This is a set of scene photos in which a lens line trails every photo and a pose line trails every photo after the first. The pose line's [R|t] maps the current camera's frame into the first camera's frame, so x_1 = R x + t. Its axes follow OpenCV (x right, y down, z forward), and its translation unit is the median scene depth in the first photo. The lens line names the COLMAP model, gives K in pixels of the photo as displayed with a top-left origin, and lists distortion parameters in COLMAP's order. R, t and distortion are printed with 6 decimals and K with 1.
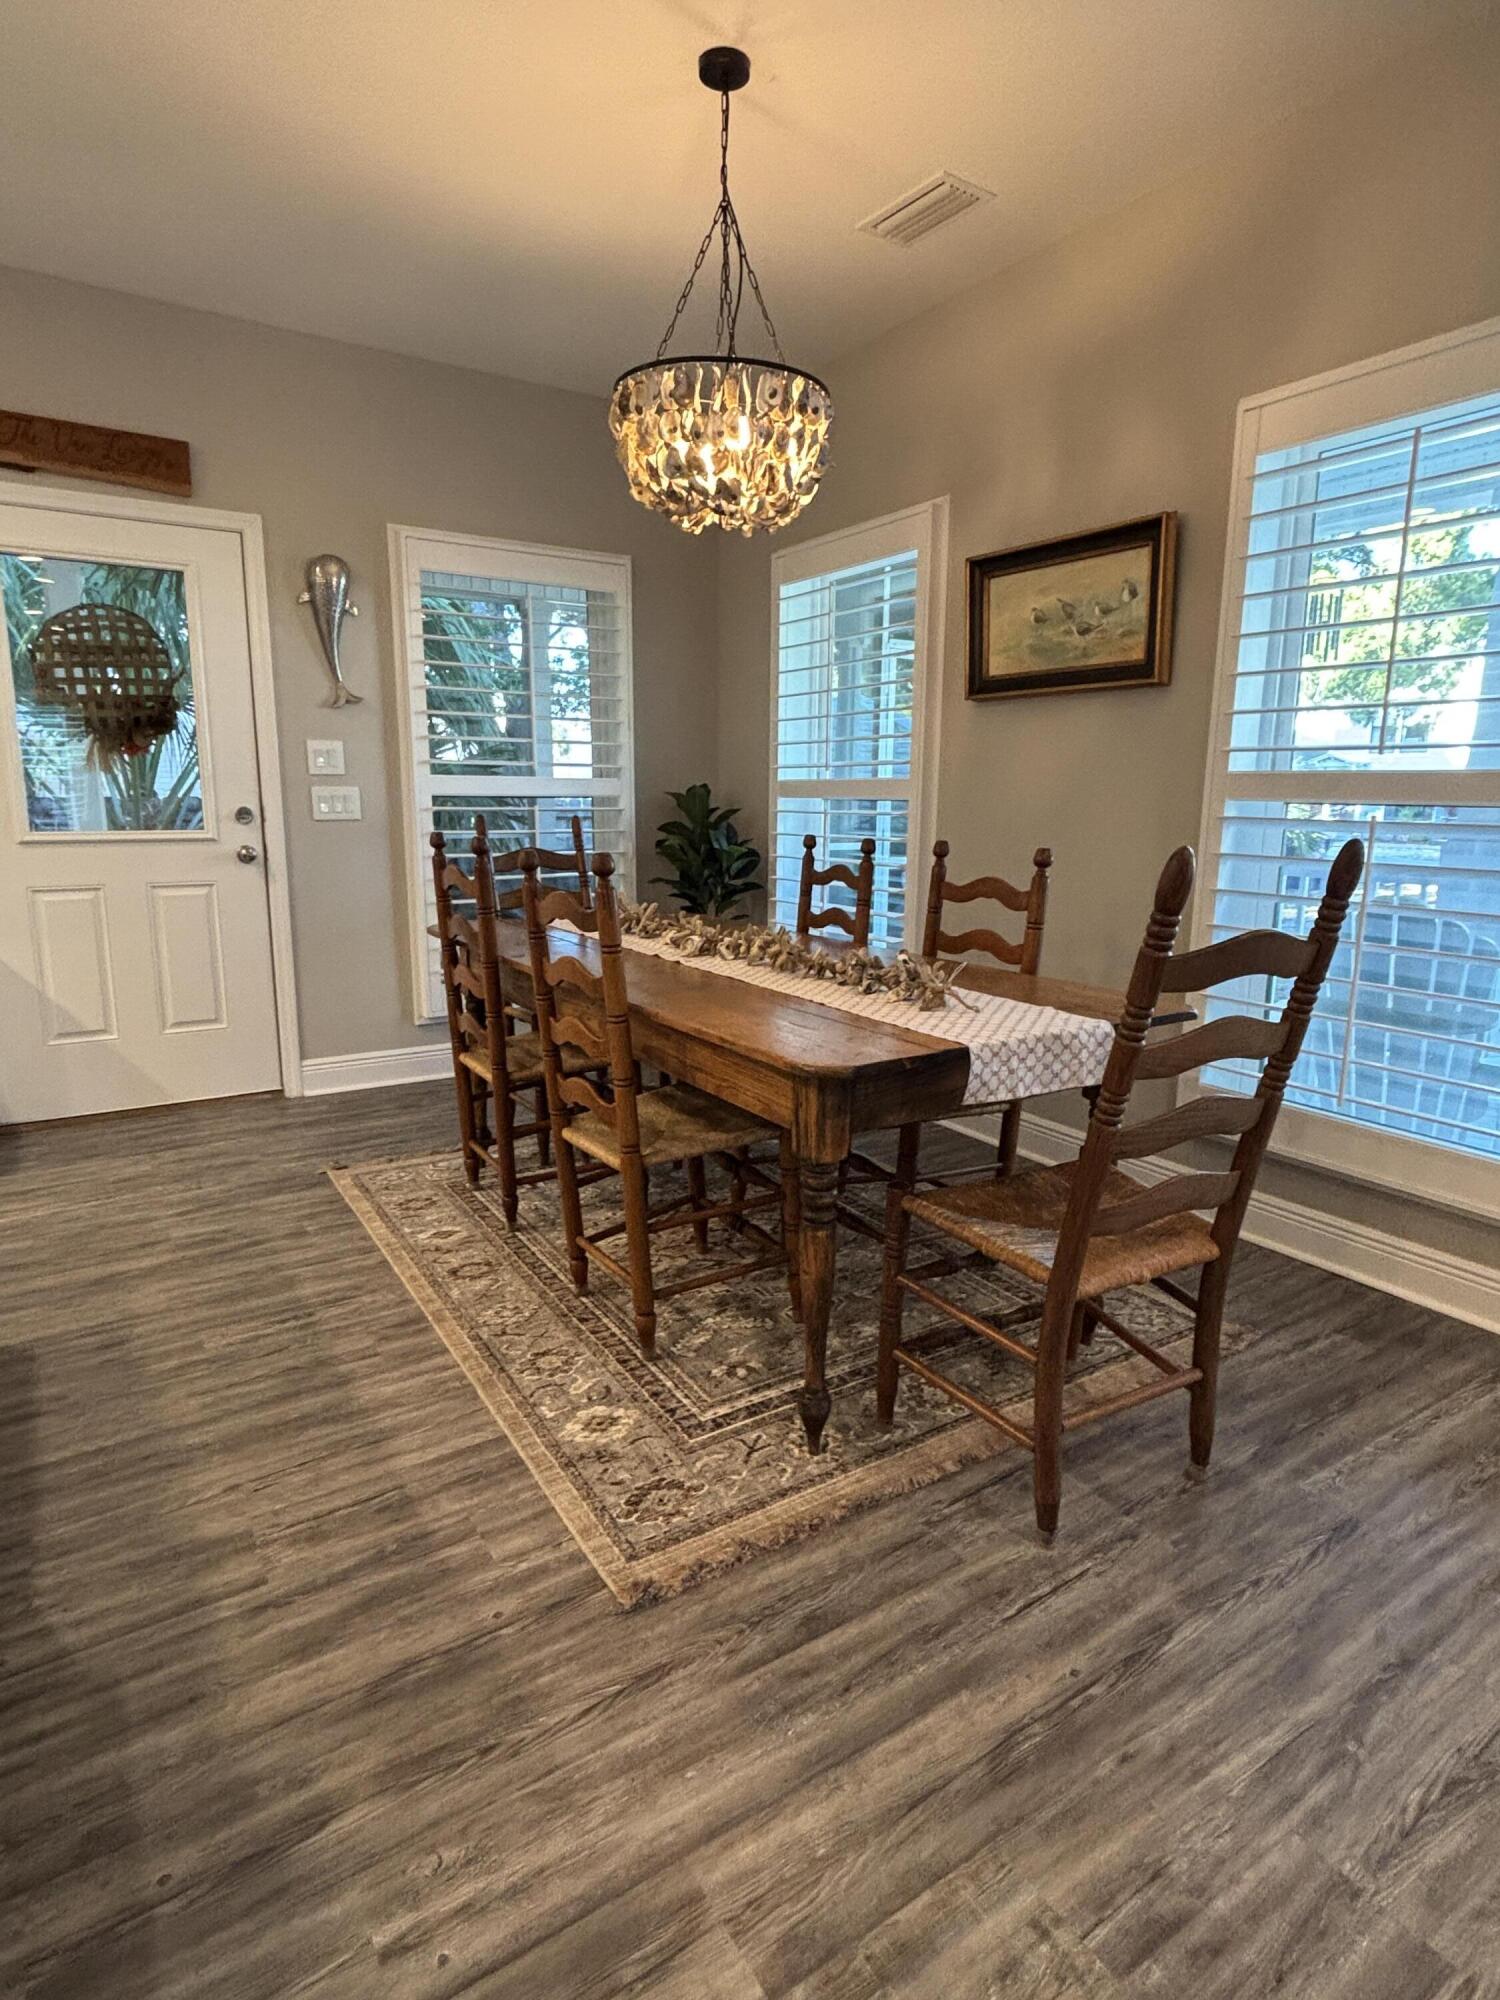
lens RADIAL K [[1066.9, 0, 750.8], [0, 1066.9, 994.1], [0, 0, 1]] dist [0.015412, -0.019627]
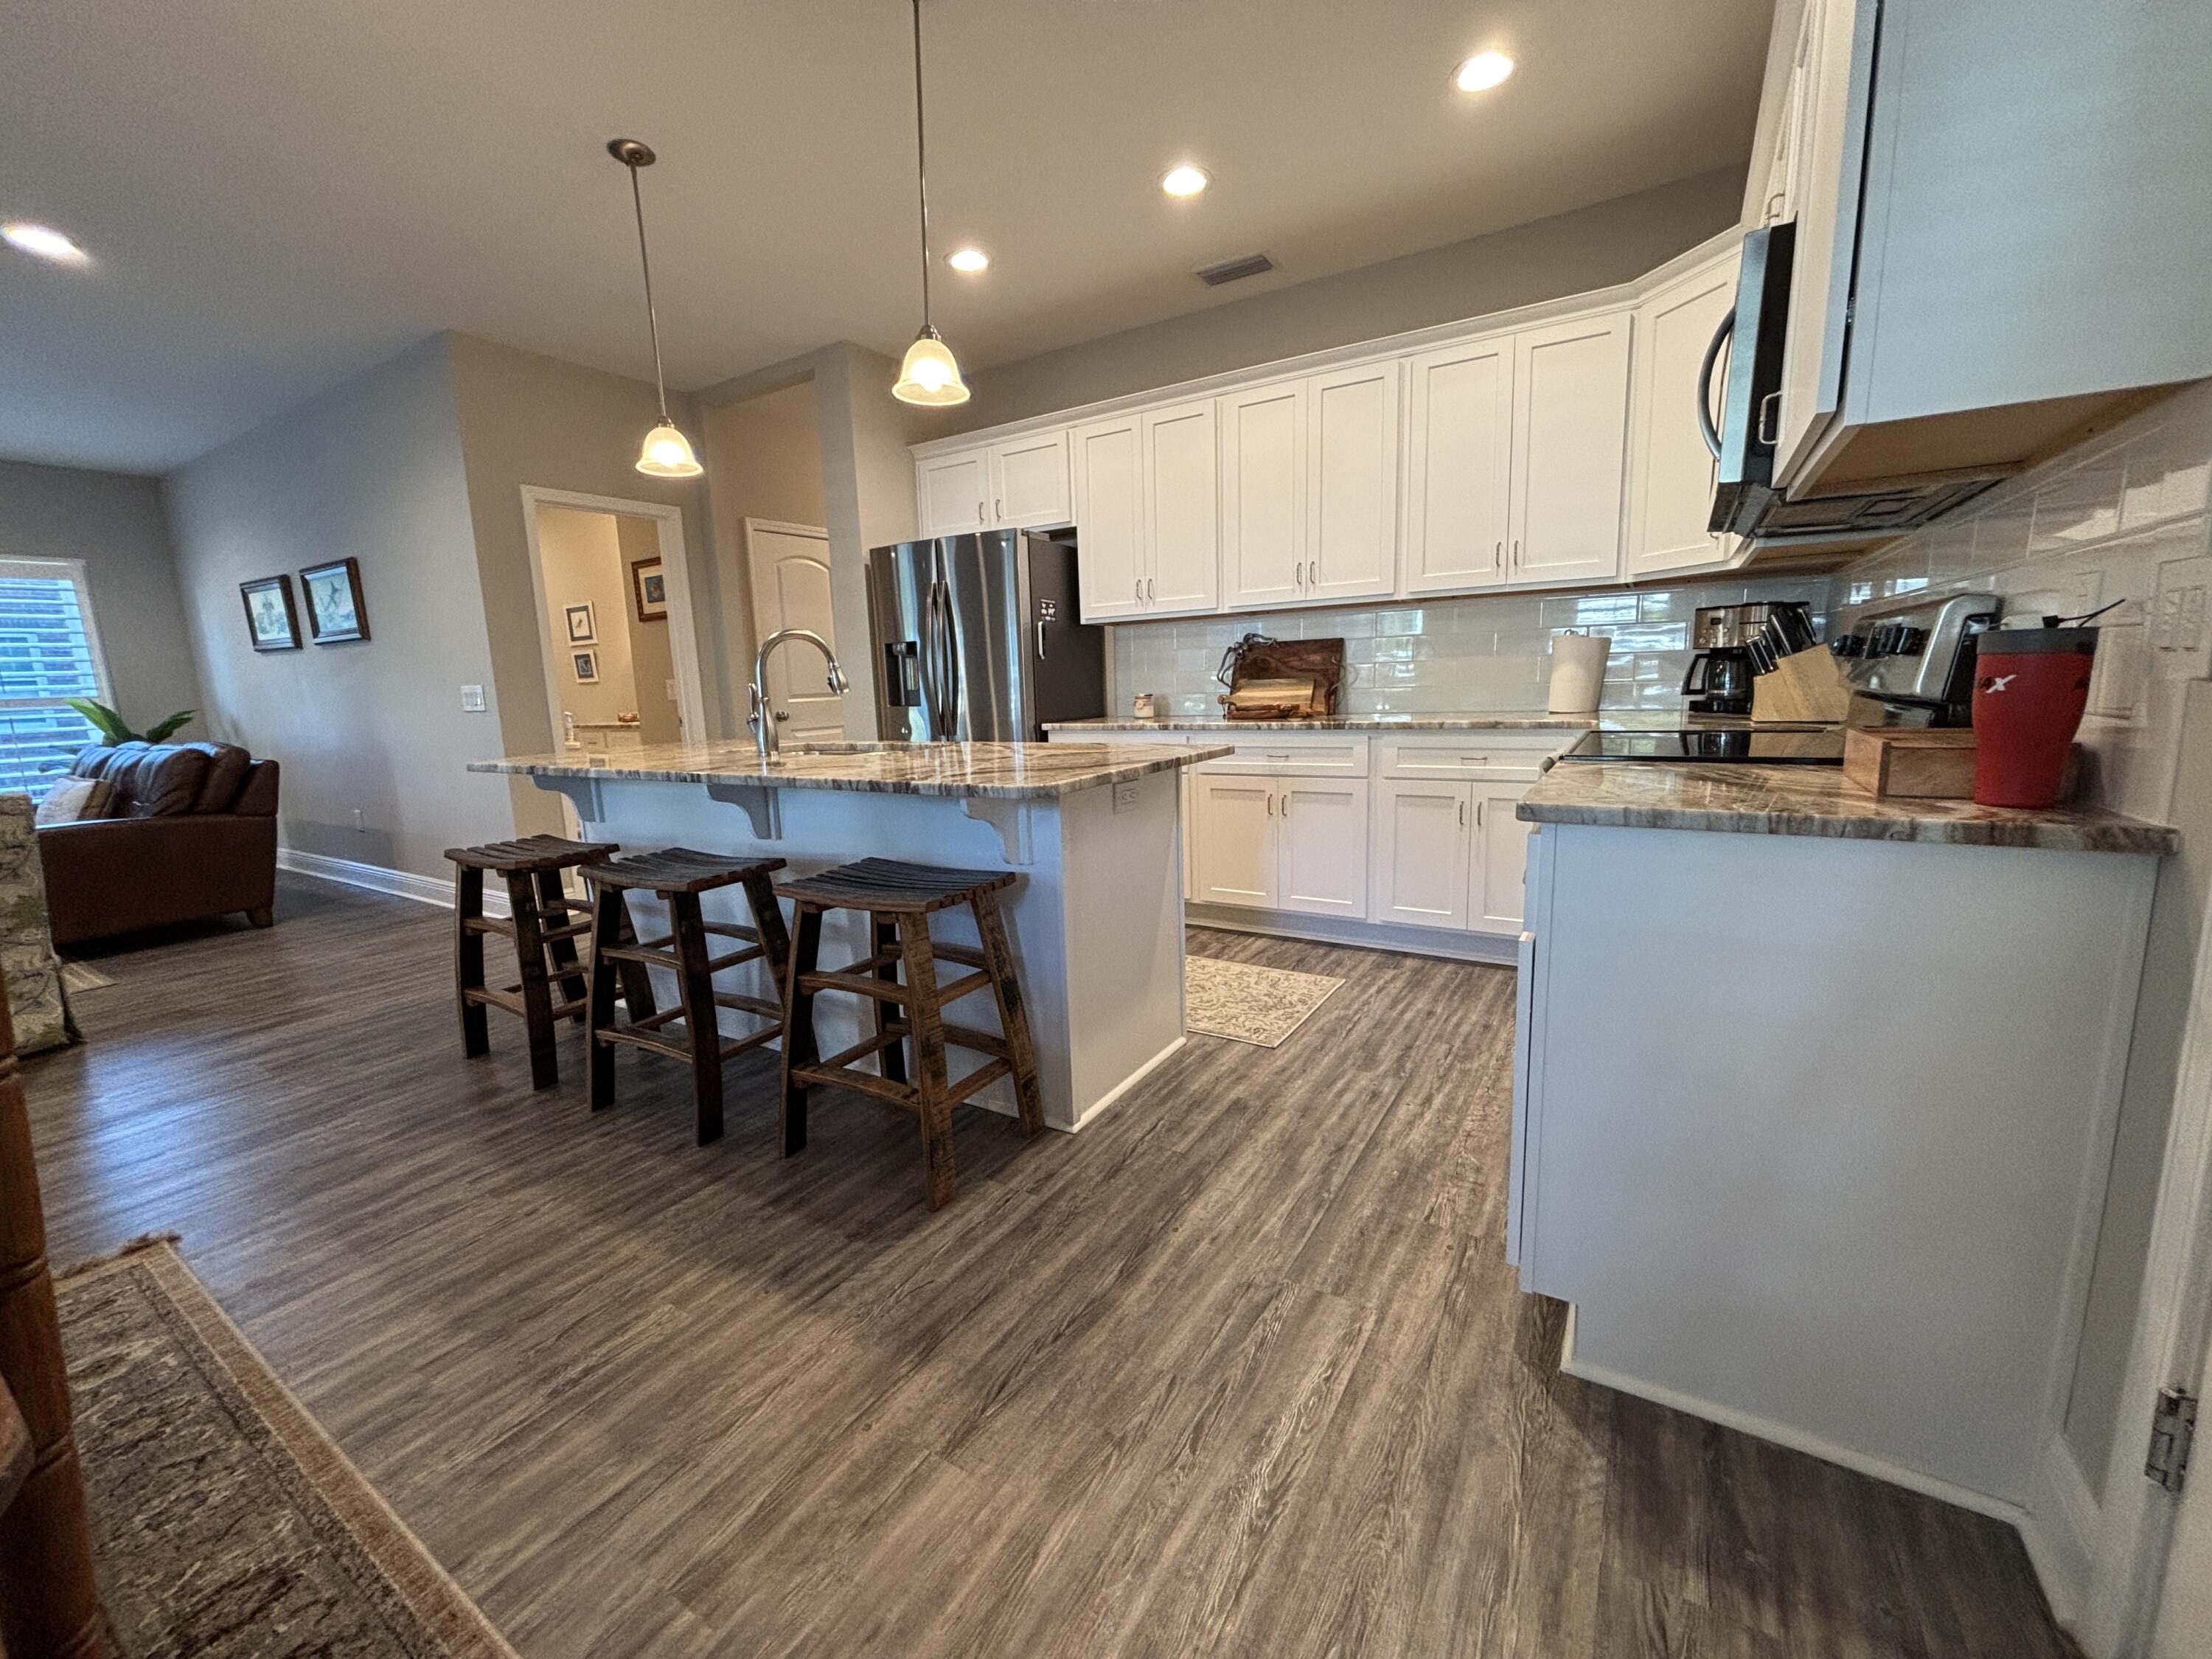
lens RADIAL K [[885.2, 0, 1106.8], [0, 885.2, 823.6], [0, 0, 1]] dist [-0.002467, 0.000006]
pose [[-0.906260, 0.093463, -0.412258, -0.399483], [-0.048531, 0.945798, 0.321107, -0.193291], [0.419925, 0.311014, -0.852604, 1.138276]]
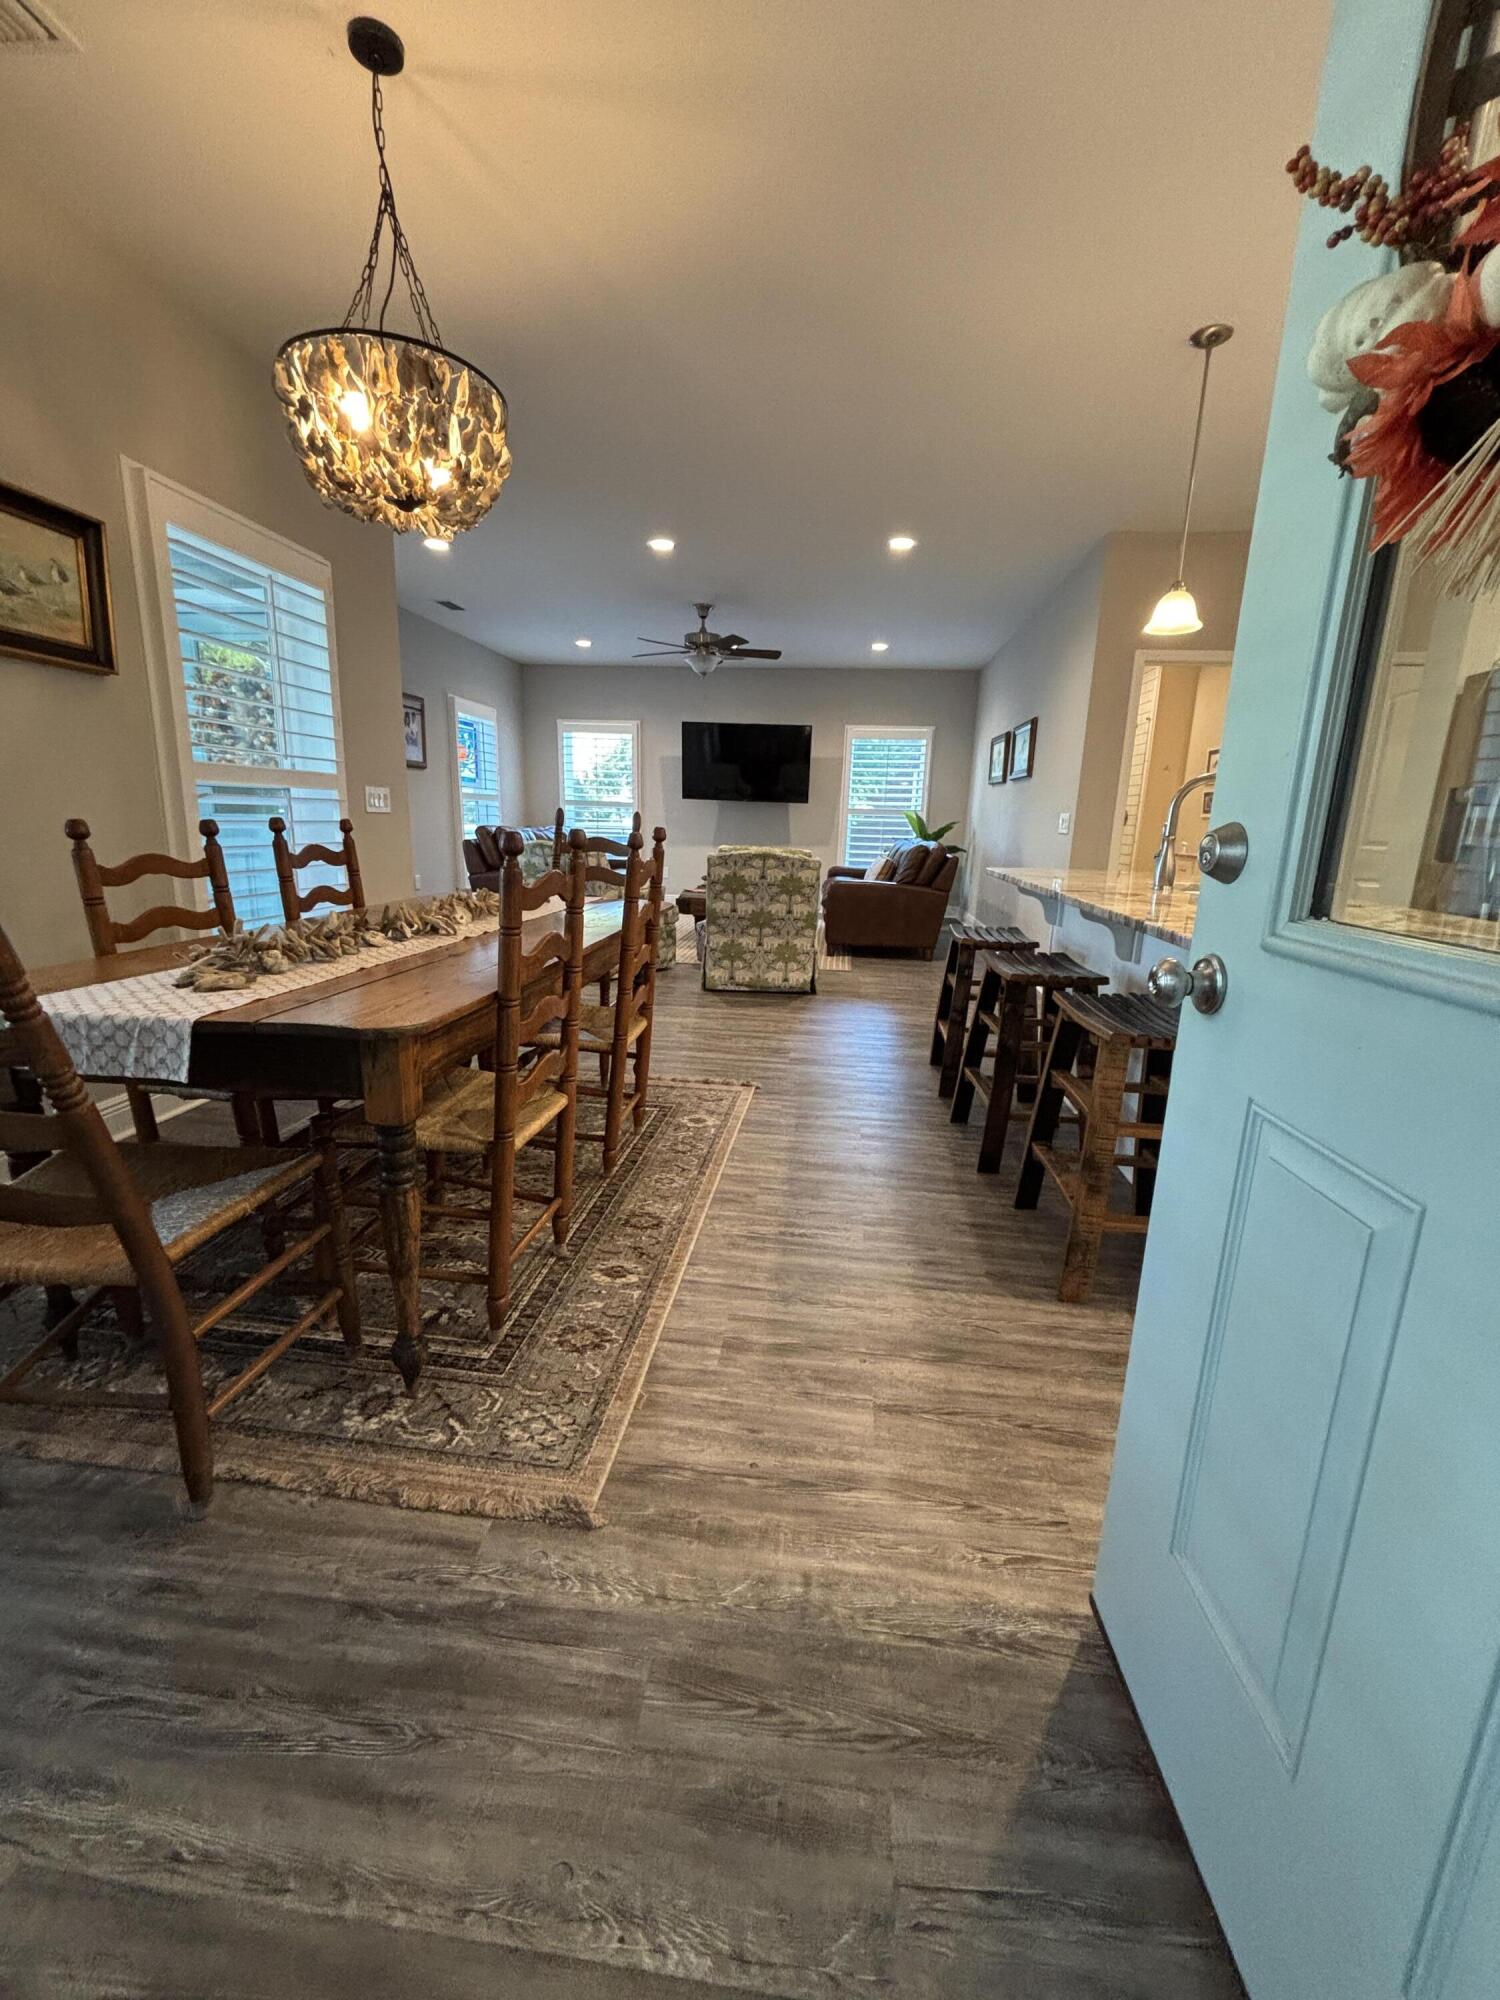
lens RADIAL K [[795.8, 0, 747.2], [0, 795.8, 993.4], [0, 0, 1]] dist [-0.001740, 0.000275]
pose [[-0.766576, -0.168584, 0.619630, -0.658742], [0.083217, 0.930708, 0.356171, -0.199275], [-0.636739, 0.324596, -0.699429, 1.157928]]
